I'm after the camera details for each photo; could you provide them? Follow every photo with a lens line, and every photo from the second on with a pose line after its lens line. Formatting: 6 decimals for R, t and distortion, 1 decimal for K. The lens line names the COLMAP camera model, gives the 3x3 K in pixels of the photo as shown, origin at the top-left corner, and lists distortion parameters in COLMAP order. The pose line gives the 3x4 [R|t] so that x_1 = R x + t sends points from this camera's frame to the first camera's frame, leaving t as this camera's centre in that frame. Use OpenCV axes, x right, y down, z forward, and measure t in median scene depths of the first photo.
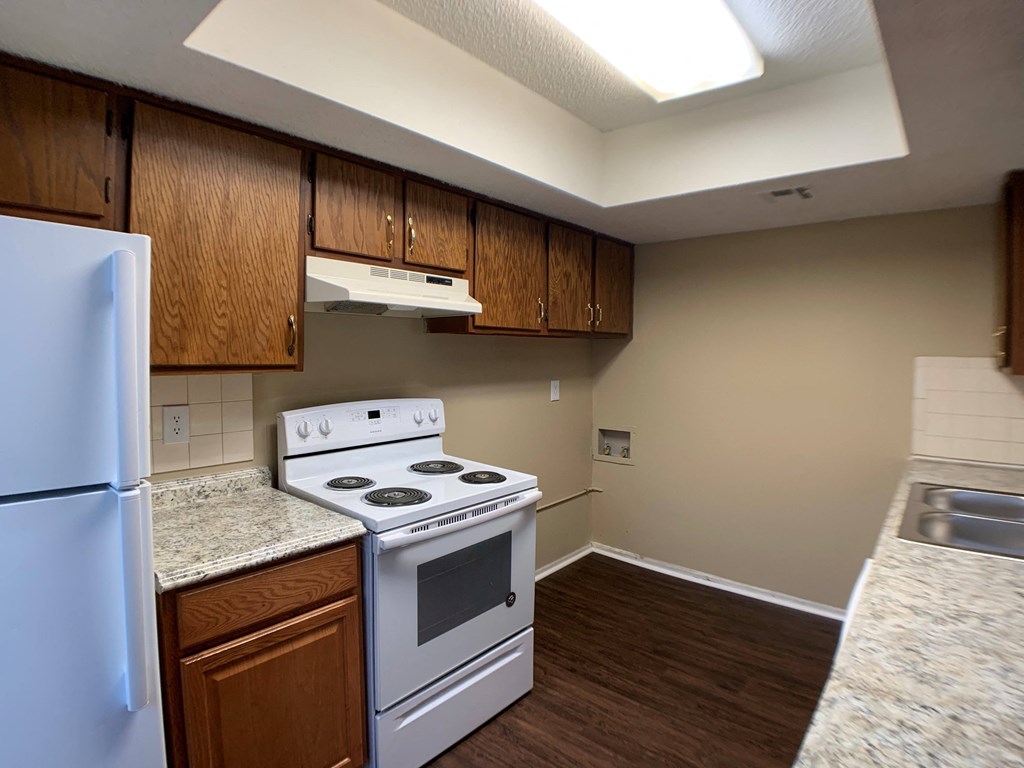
lens RADIAL K [[535.5, 0, 515.7], [0, 535.5, 372.4], [0, 0, 1]] dist [-0.062279, 0.000849]
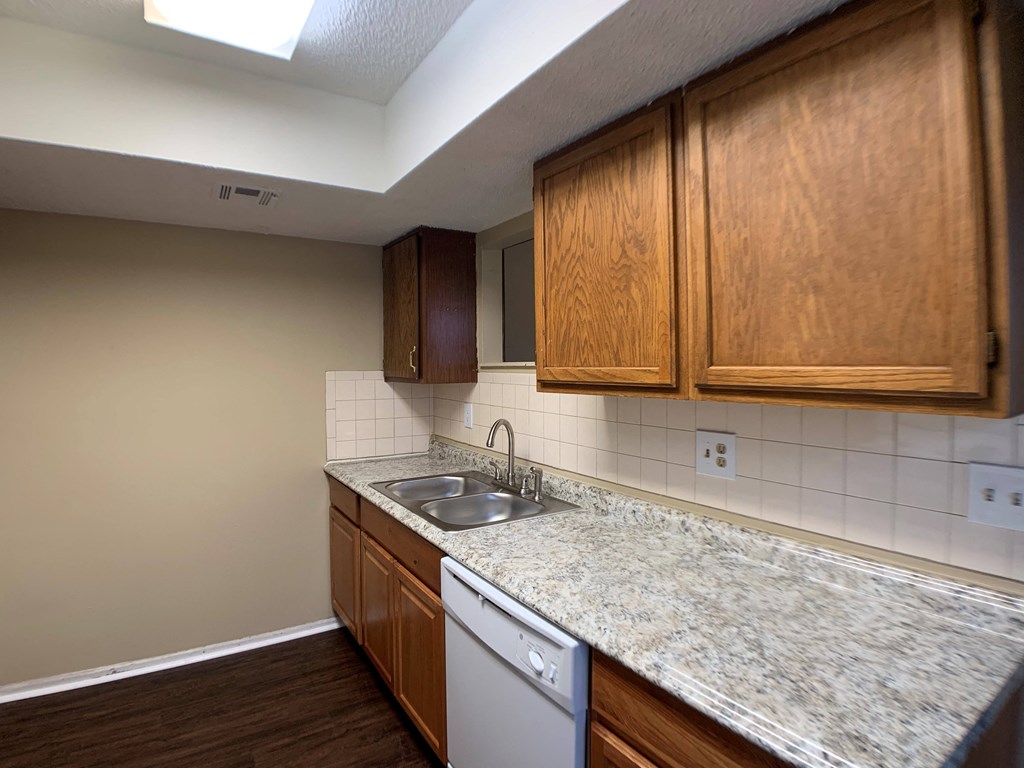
lens RADIAL K [[535.5, 0, 515.7], [0, 535.5, 372.4], [0, 0, 1]] dist [-0.062279, 0.000849]
pose [[0.296135, -0.018817, 0.954961, -0.367832], [0.046420, 0.998908, 0.005288, -0.033646], [-0.954017, 0.042764, 0.296685, 0.549175]]
